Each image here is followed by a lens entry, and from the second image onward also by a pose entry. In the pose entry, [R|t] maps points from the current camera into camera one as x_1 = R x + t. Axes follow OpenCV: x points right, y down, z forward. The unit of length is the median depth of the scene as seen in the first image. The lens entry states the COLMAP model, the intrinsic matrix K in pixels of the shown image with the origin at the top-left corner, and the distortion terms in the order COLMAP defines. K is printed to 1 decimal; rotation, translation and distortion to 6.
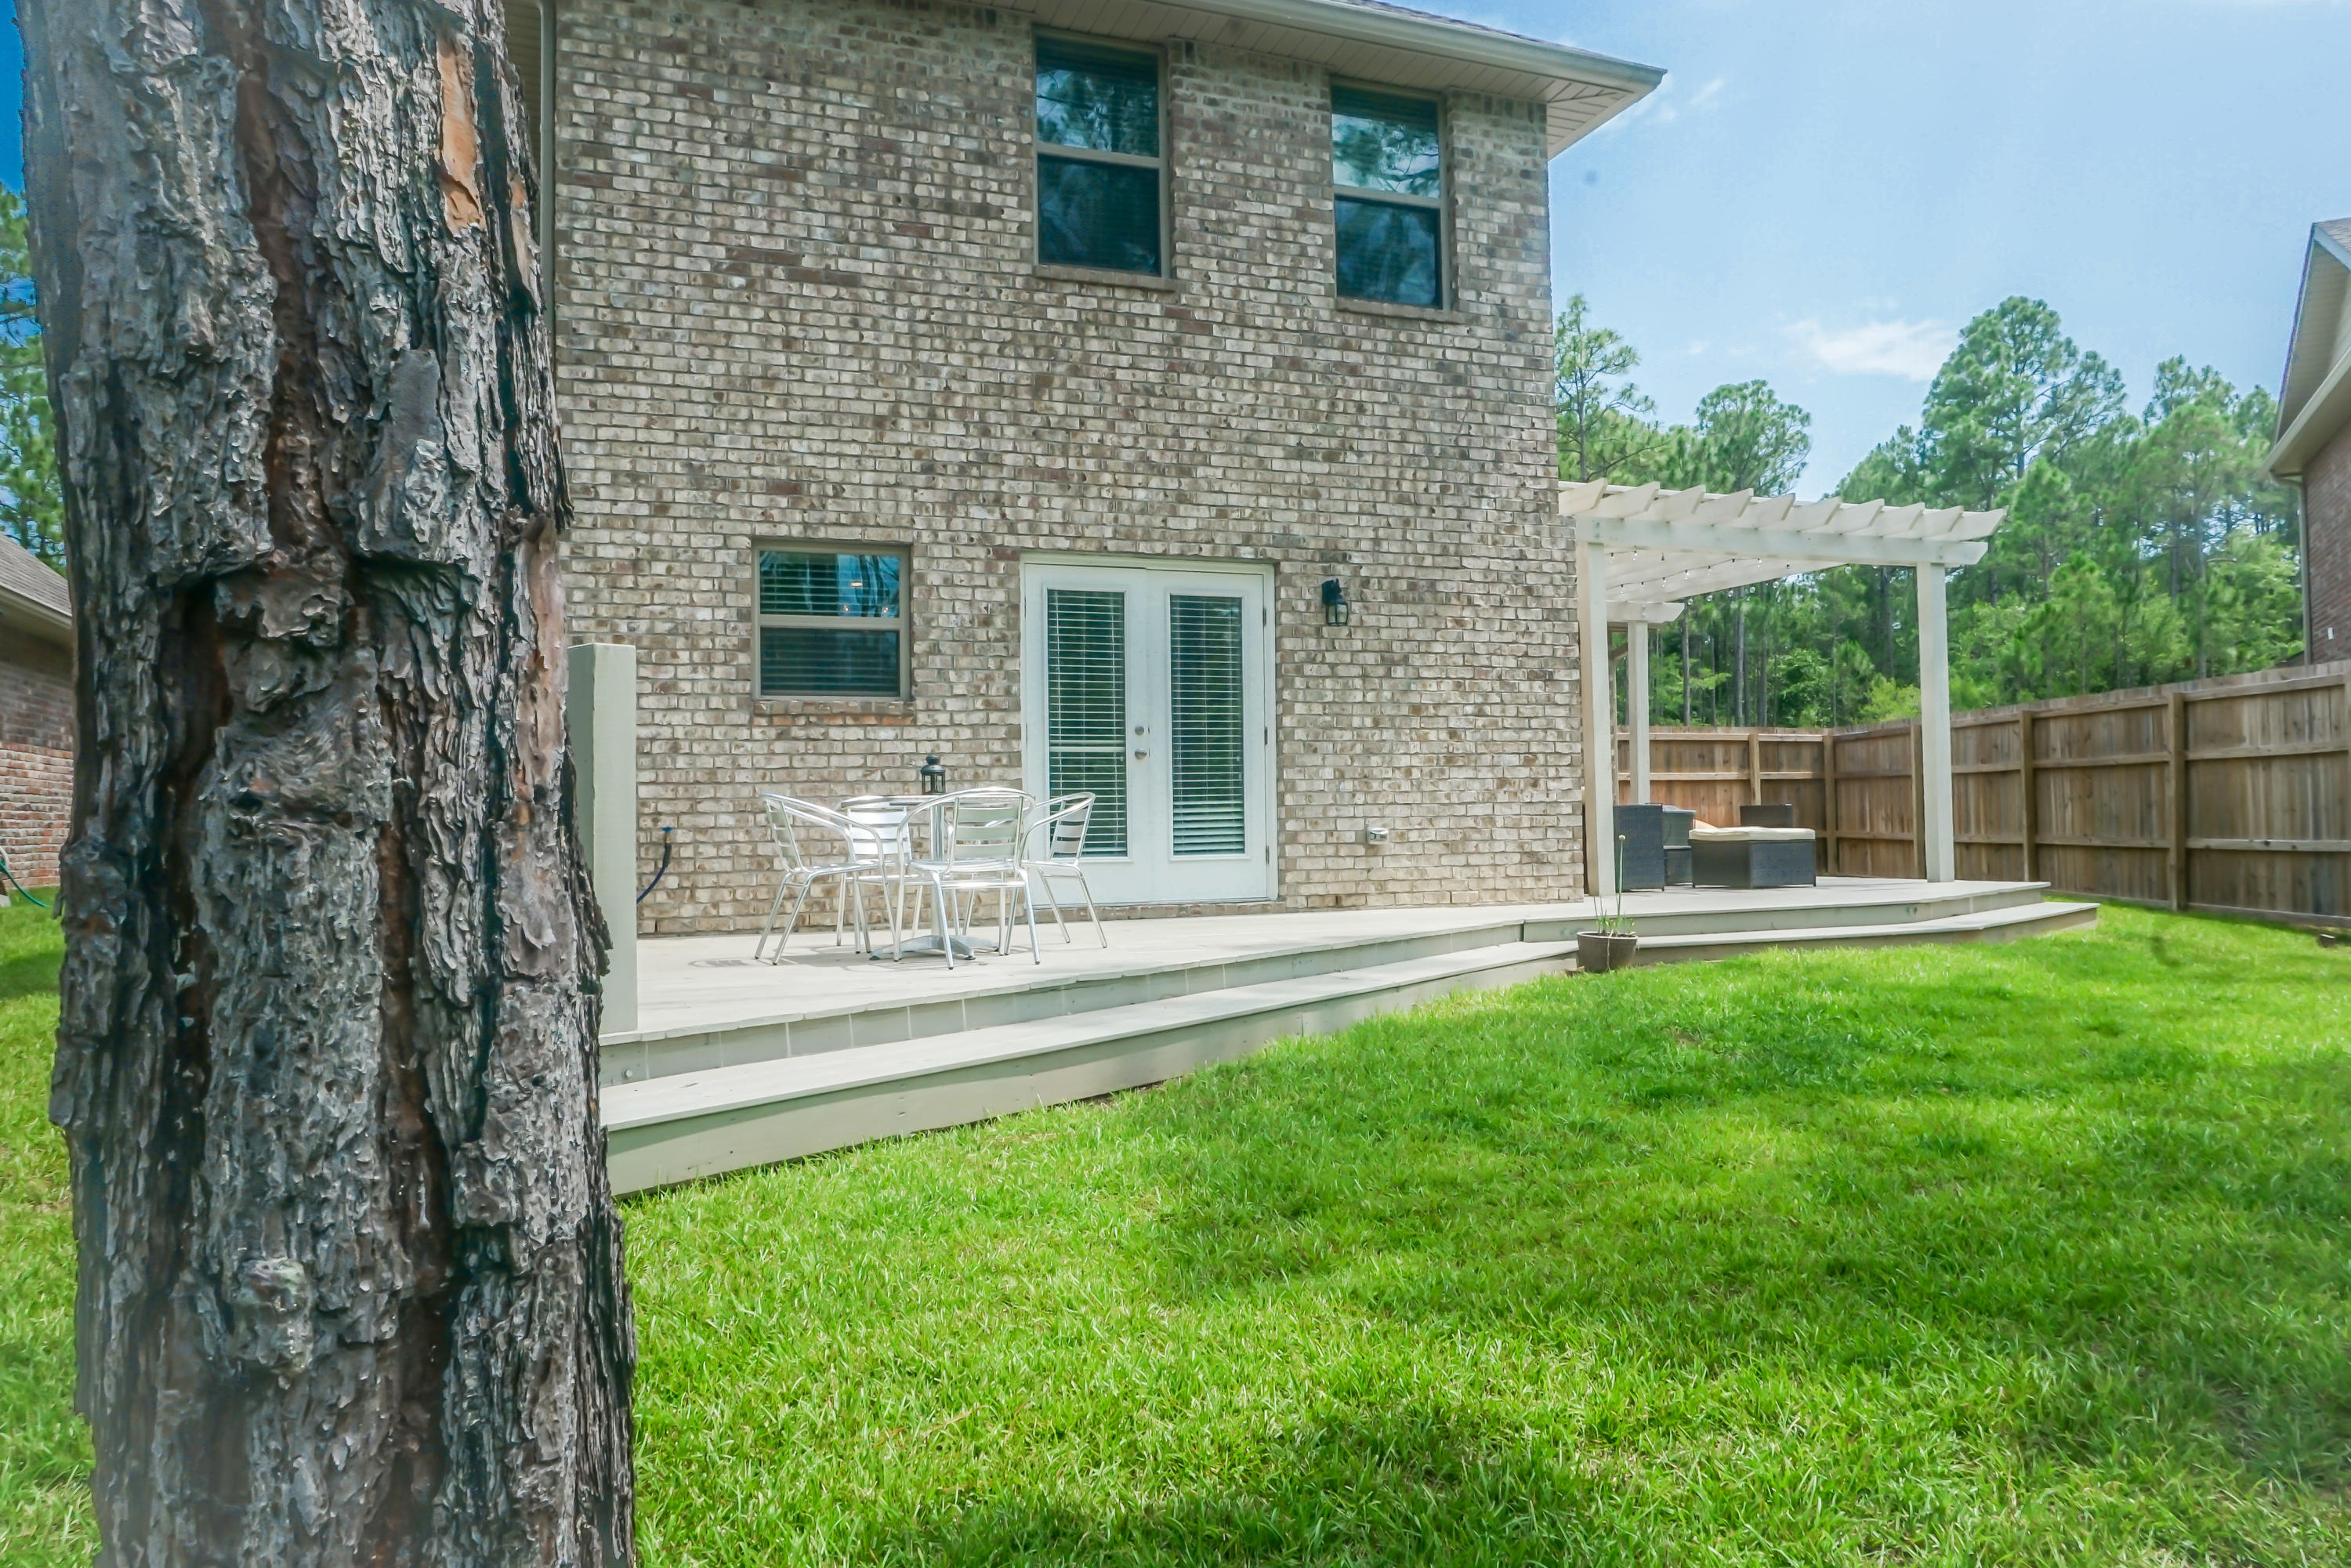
lens RADIAL K [[1606.1, 0, 1187.6], [0, 1606.1, 785.8], [0, 0, 1]] dist [-0.048864, 0.036469]
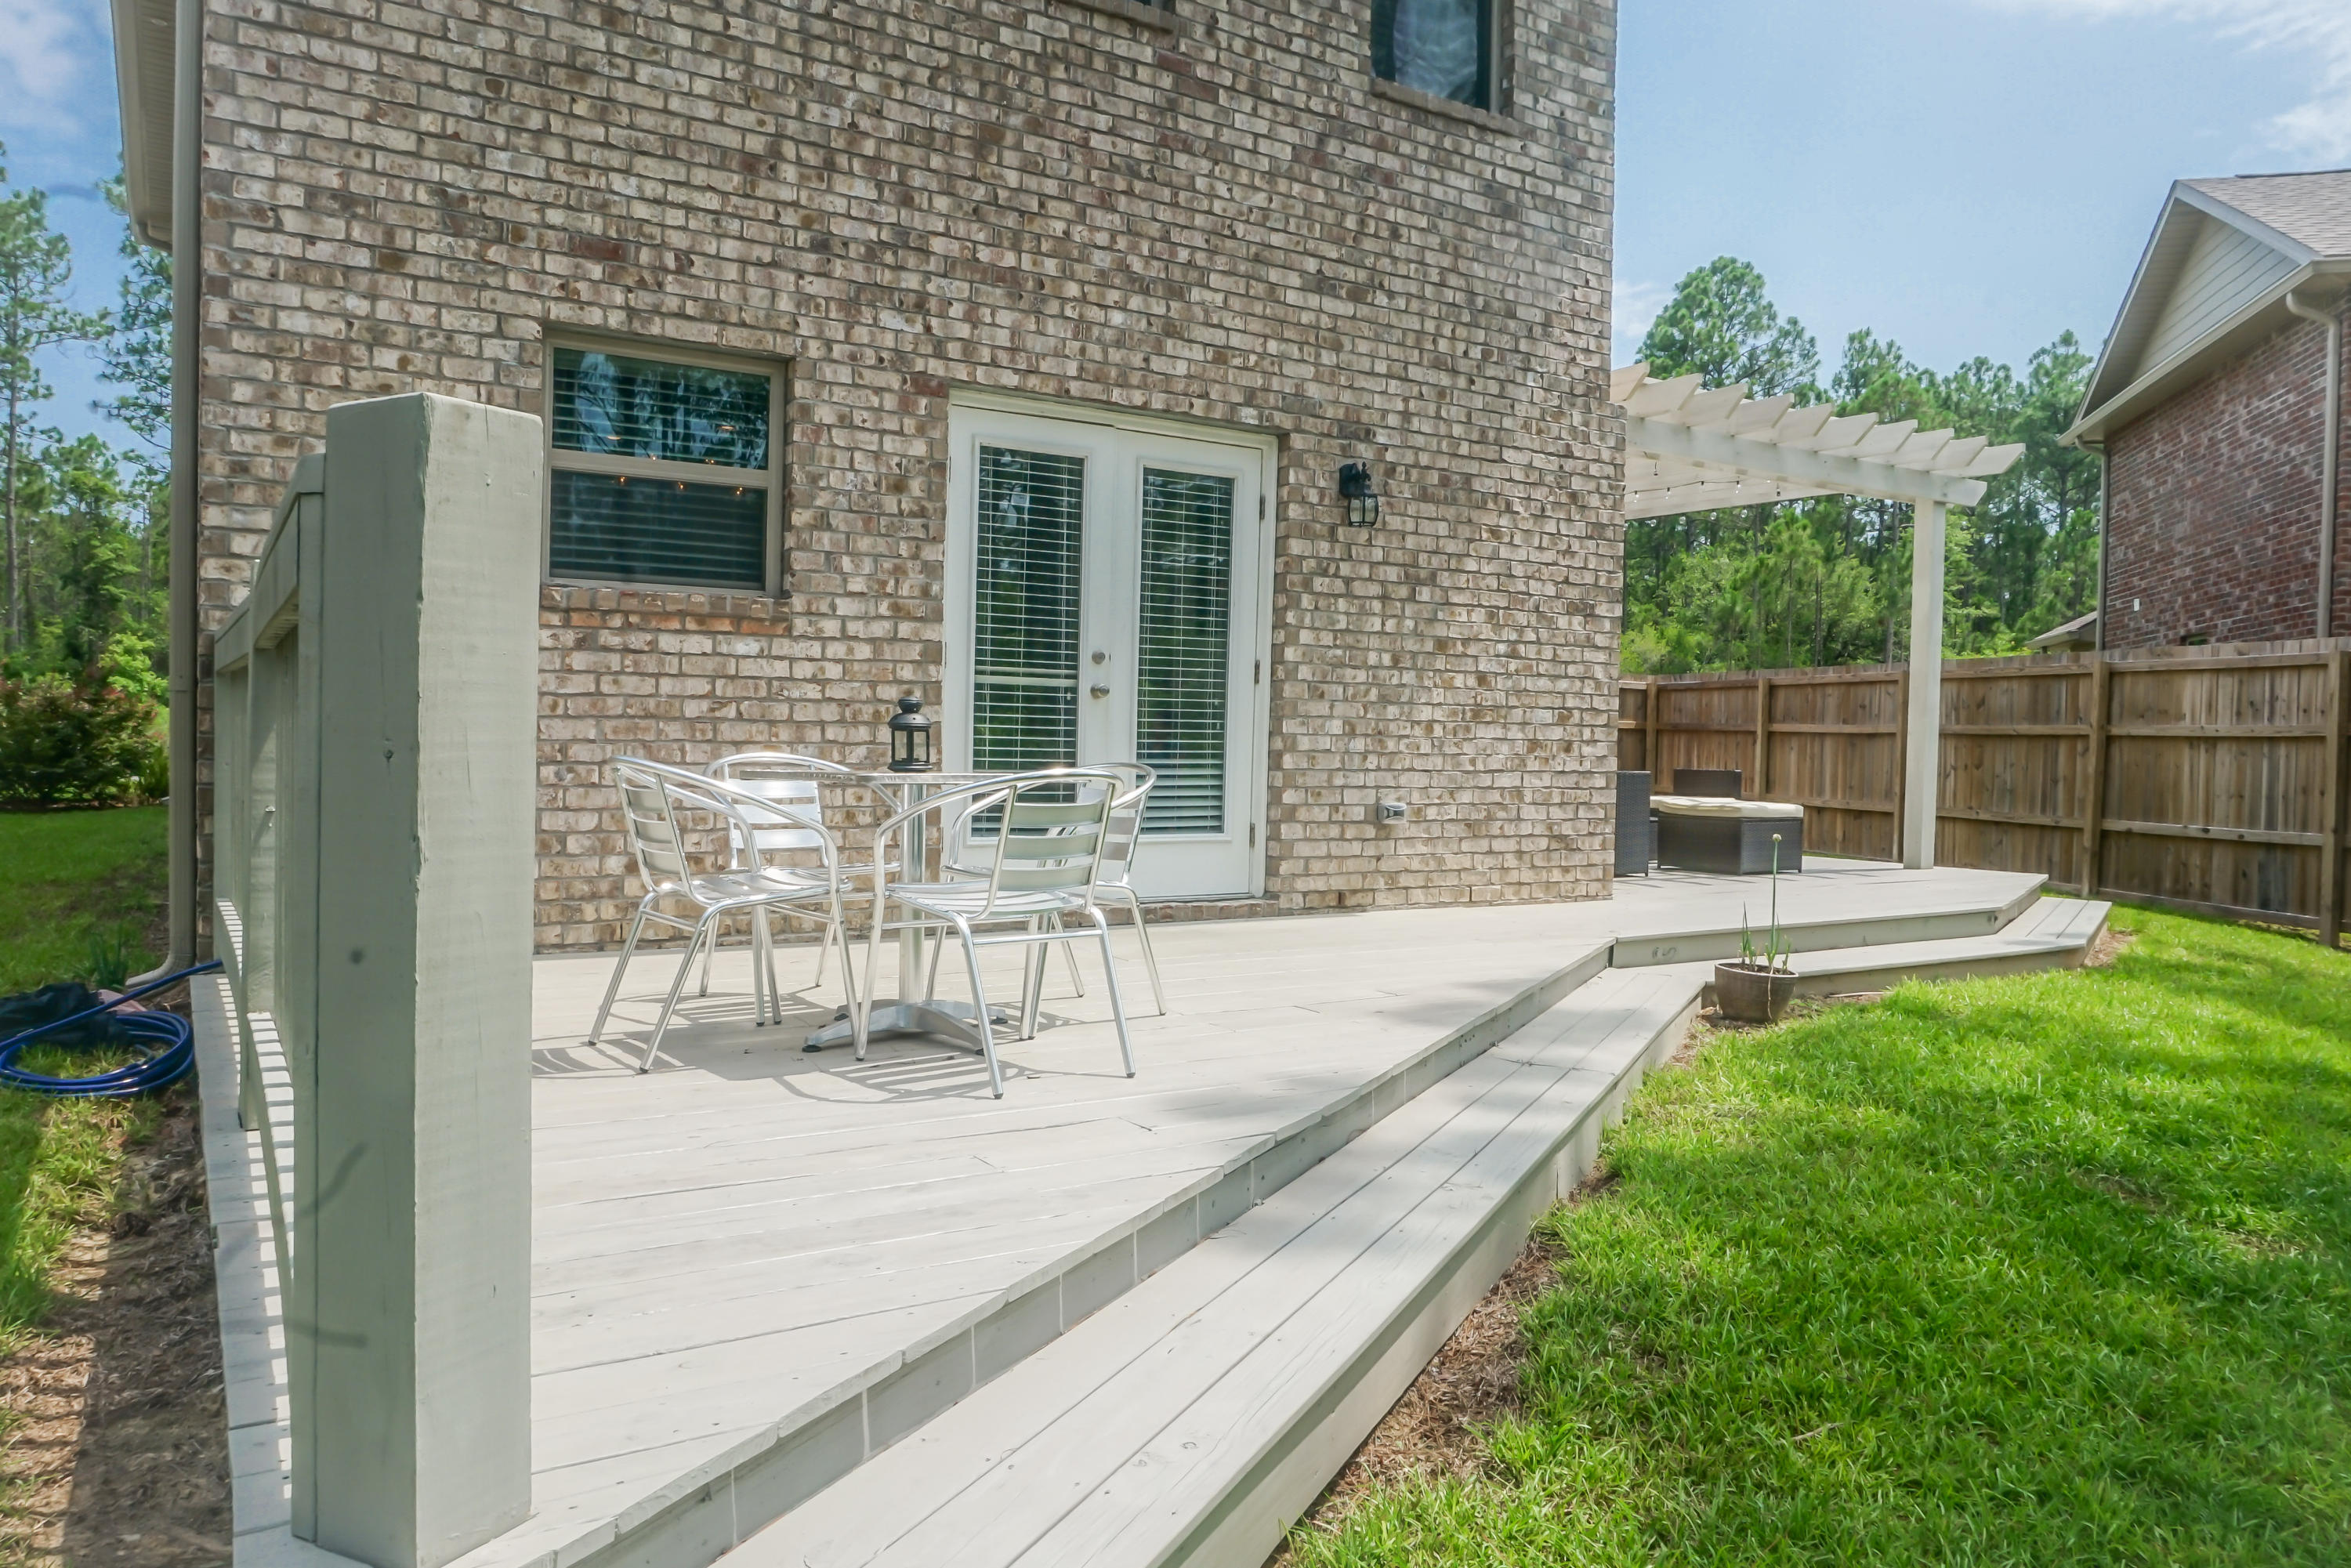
lens RADIAL K [[1606.1, 0, 1184.3], [0, 1606.1, 782.3], [0, 0, 1]] dist [-0.048864, 0.036469]
pose [[0.979642, 0.032589, 0.198091, -0.127785], [-0.042830, 0.997946, 0.047633, -0.014702], [-0.196132, -0.055147, 0.979026, 0.294282]]
